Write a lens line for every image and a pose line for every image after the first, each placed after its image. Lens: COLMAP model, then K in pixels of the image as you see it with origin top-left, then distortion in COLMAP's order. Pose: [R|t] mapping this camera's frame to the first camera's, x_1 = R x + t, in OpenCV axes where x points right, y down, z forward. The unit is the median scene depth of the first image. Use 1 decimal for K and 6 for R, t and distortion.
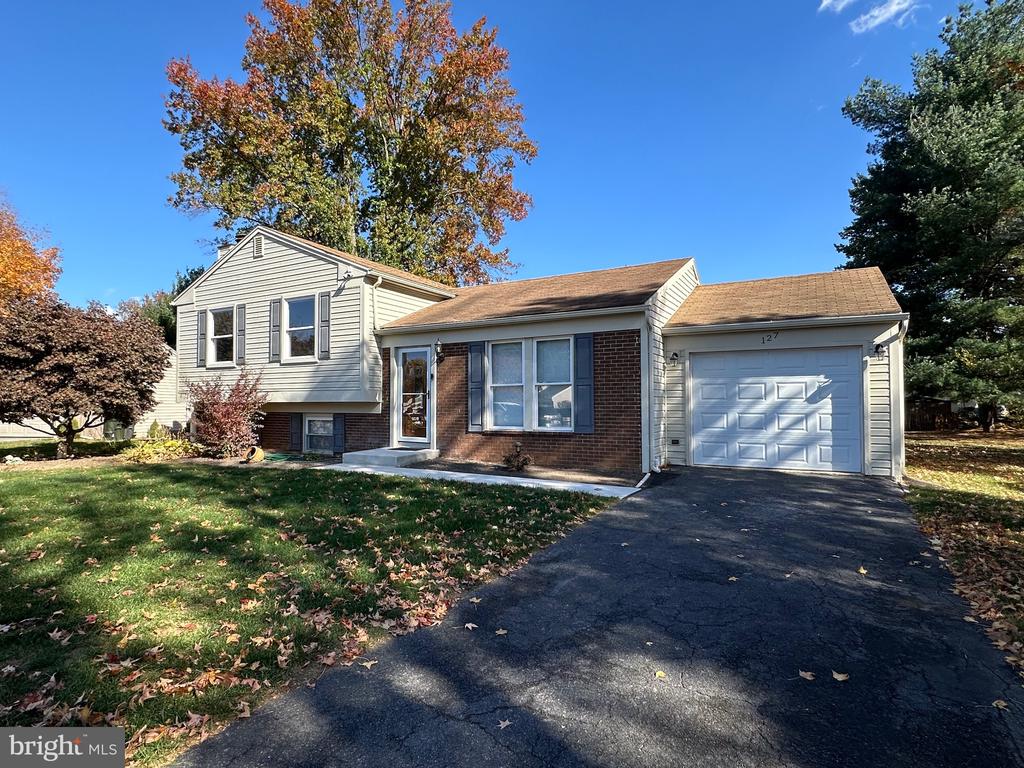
lens RADIAL K [[536.5, 0, 509.3], [0, 536.5, 394.7], [0, 0, 1]] dist [-0.001332, -0.000181]
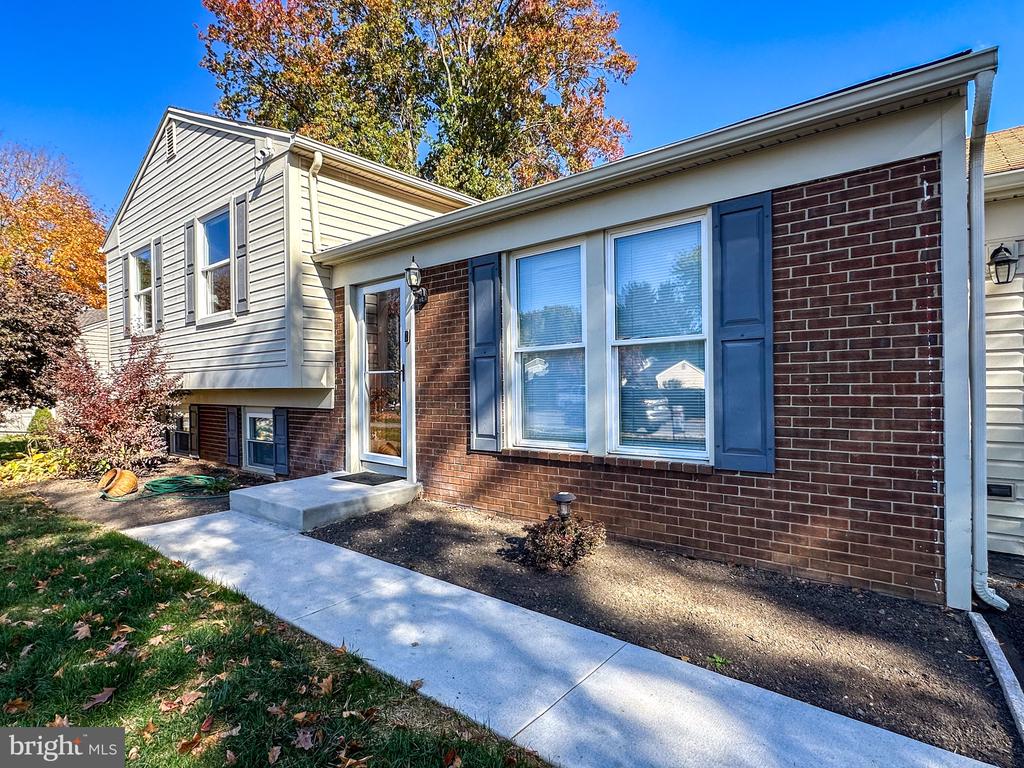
lens RADIAL K [[536.5, 0, 509.3], [0, 536.5, 394.7], [0, 0, 1]] dist [-0.001332, -0.000181]
pose [[0.982189, -0.007739, -0.187738, 0.042422], [0.014724, 0.999249, 0.035838, 0.003673], [0.187320, -0.037964, 0.981565, 0.507188]]
